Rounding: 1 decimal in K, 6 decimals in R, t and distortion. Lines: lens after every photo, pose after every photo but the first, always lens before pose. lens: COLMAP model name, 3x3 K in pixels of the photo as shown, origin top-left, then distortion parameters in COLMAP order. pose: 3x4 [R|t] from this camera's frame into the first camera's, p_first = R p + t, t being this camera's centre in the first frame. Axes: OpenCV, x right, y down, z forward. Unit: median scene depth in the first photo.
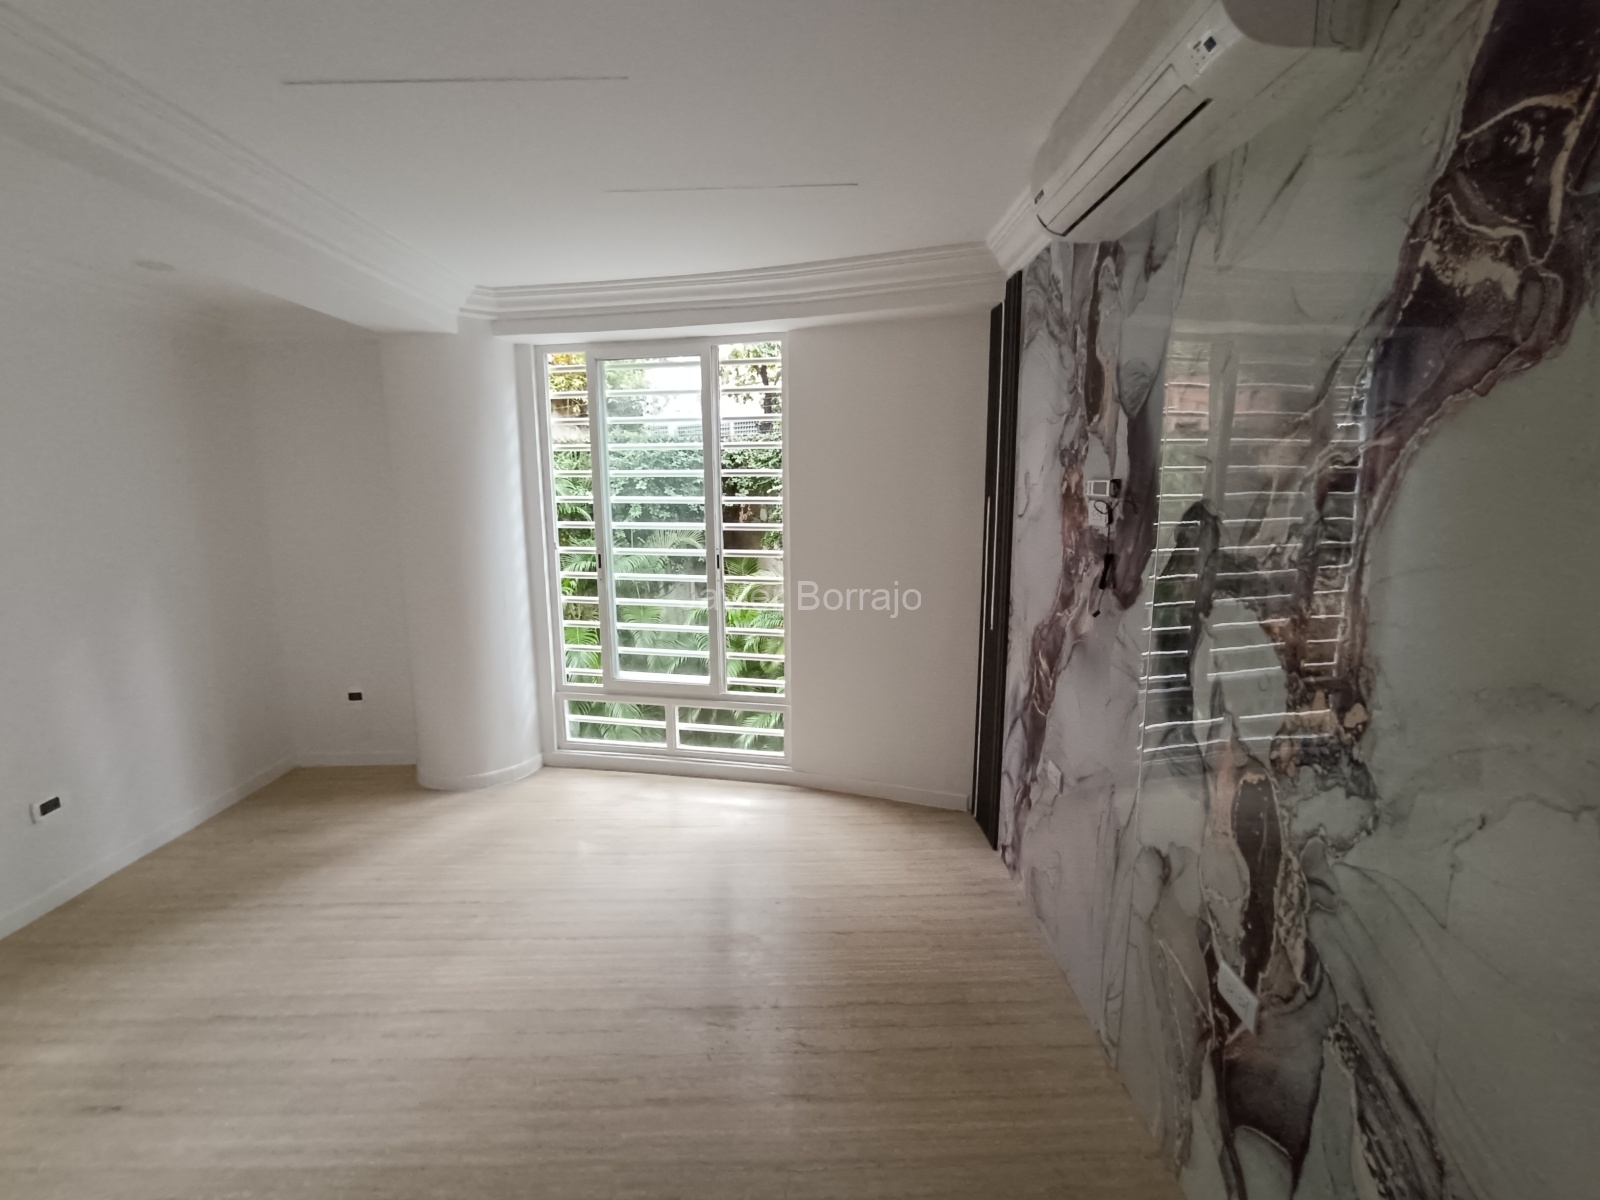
lens RADIAL K [[729.3, 0, 800.9], [0, 729.3, 596.2], [0, 0, 1]] dist [-0.012792, 0.007667]
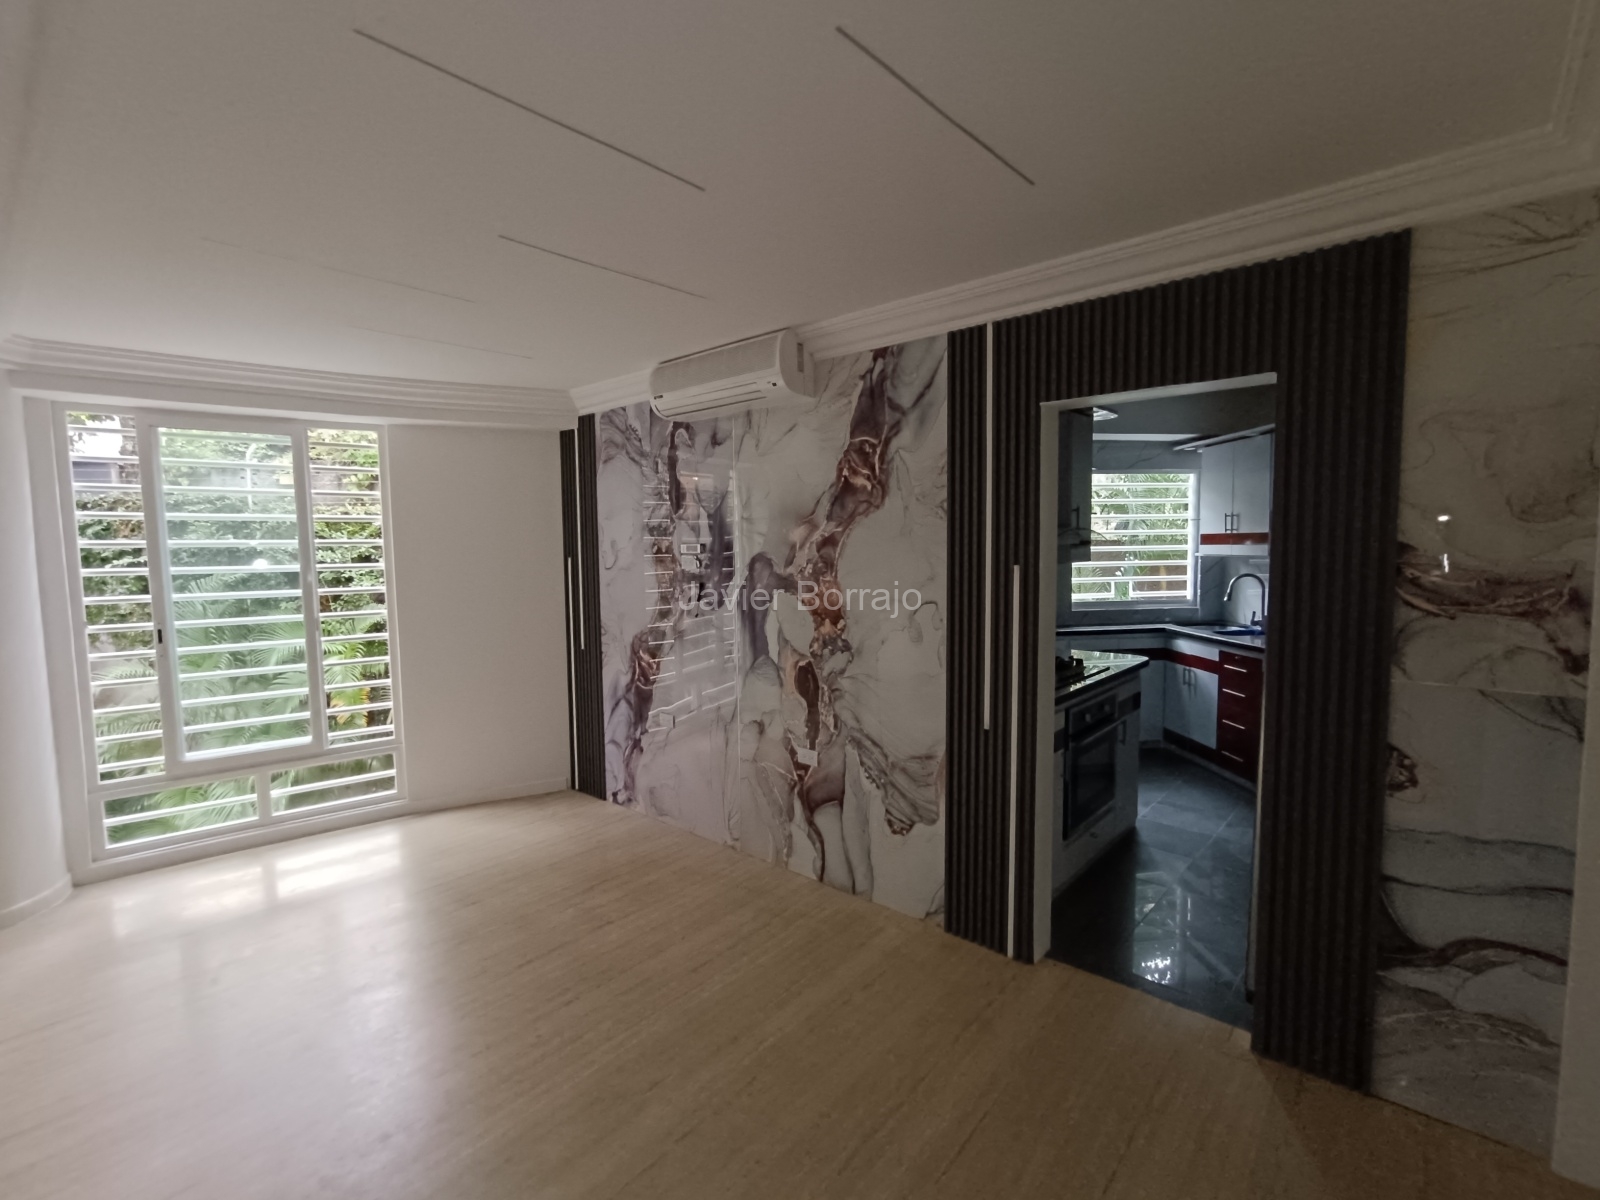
lens RADIAL K [[729.3, 0, 796.8], [0, 729.3, 595.6], [0, 0, 1]] dist [-0.012792, 0.007667]
pose [[0.662700, -0.059363, 0.746528, -0.841506], [0.128982, 0.991004, -0.035695, 0.076028], [-0.737694, 0.119944, 0.664396, -0.448375]]
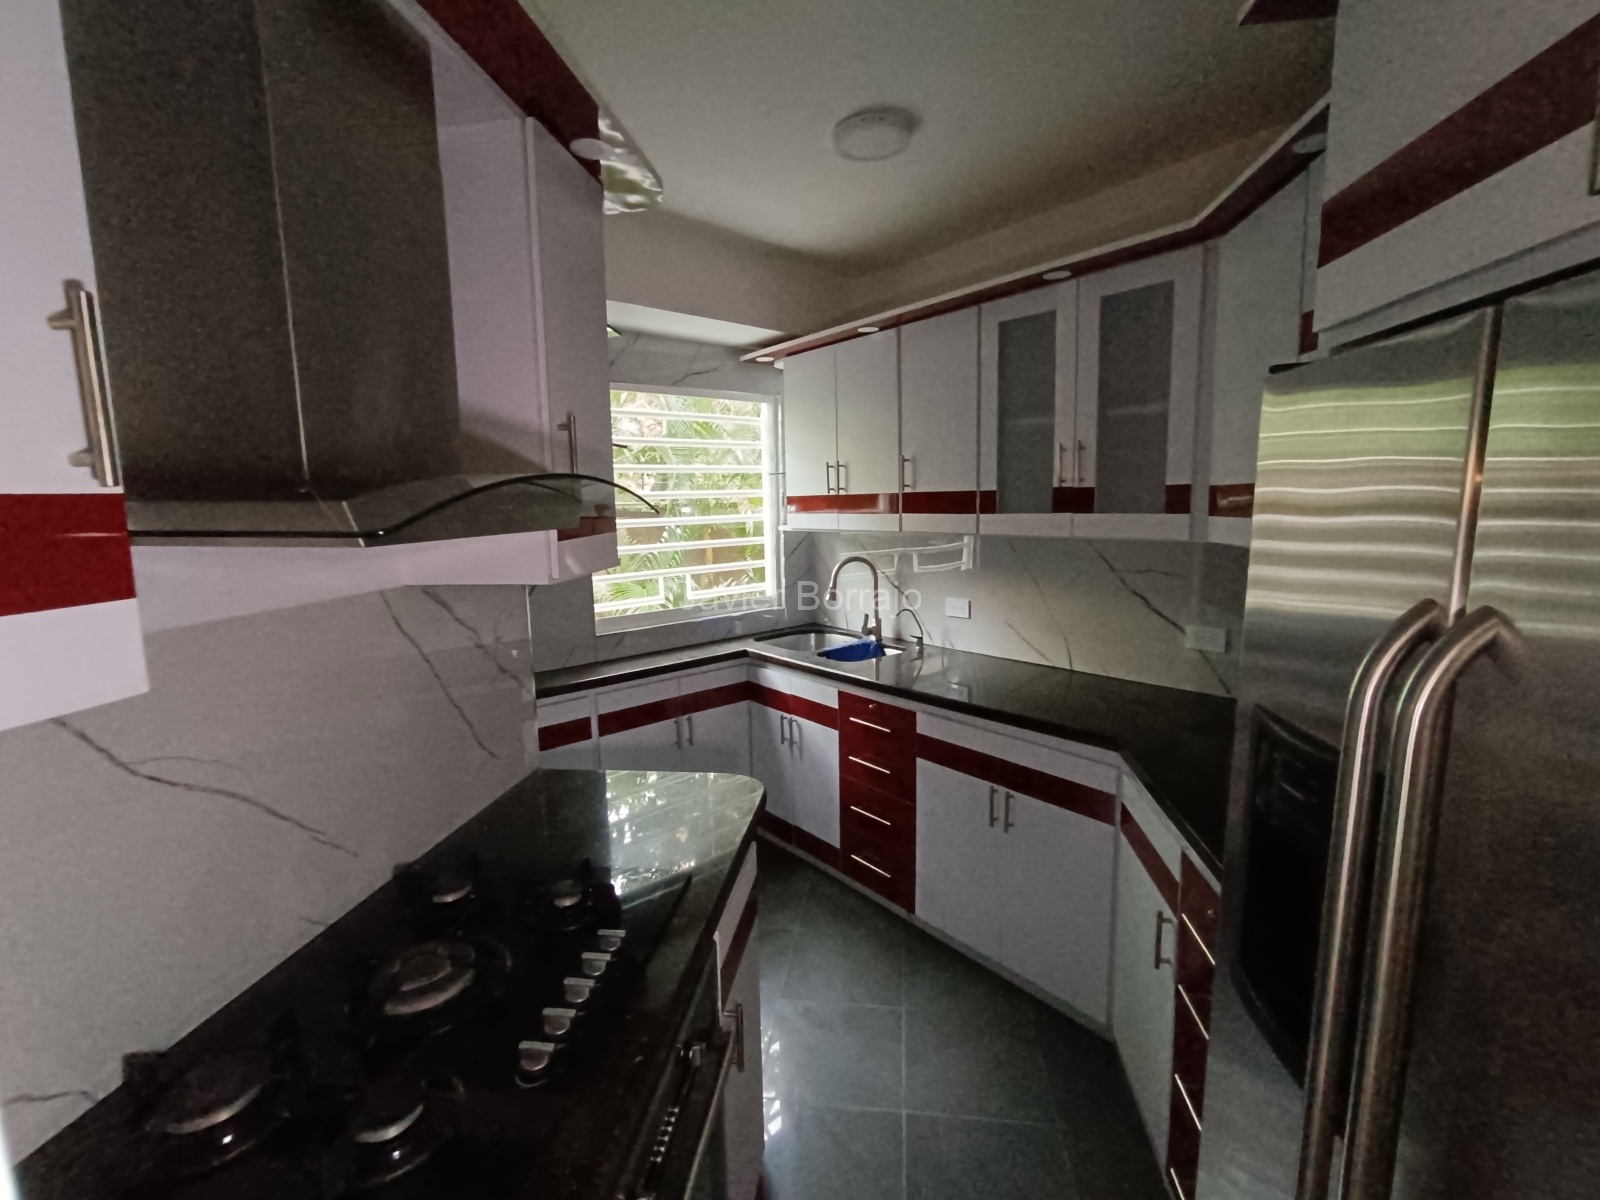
lens RADIAL K [[729.3, 0, 796.4], [0, 729.3, 604.5], [0, 0, 1]] dist [-0.012792, 0.007667]
pose [[0.114483, -0.144166, 0.982909, 0.476471], [0.178285, 0.976332, 0.122436, -0.012835], [-0.977296, 0.161221, 0.137476, 0.001636]]
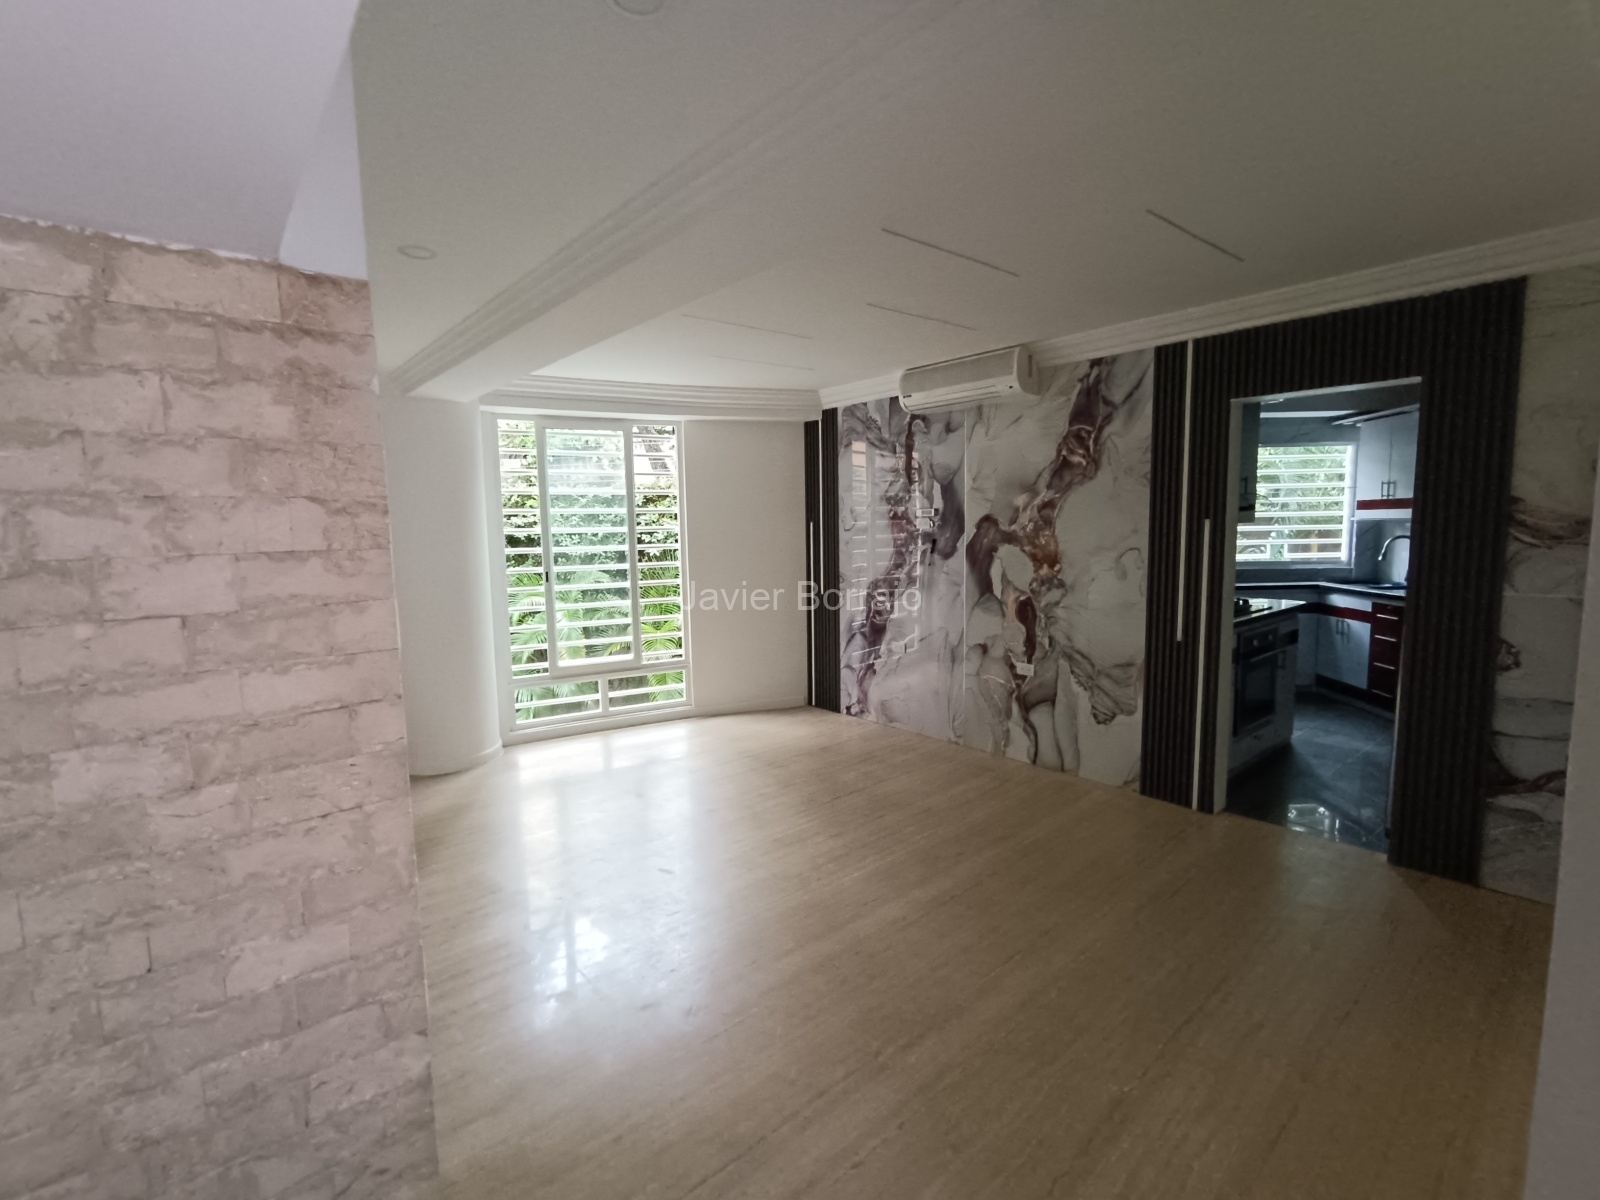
lens RADIAL K [[729.3, 0, 797.5], [0, 729.3, 594.7], [0, 0, 1]] dist [-0.012792, 0.007667]
pose [[0.765413, -0.074636, 0.639196, -1.533050], [0.117445, 0.992772, -0.024715, 0.136665], [-0.632731, 0.093987, 0.768646, -0.593669]]
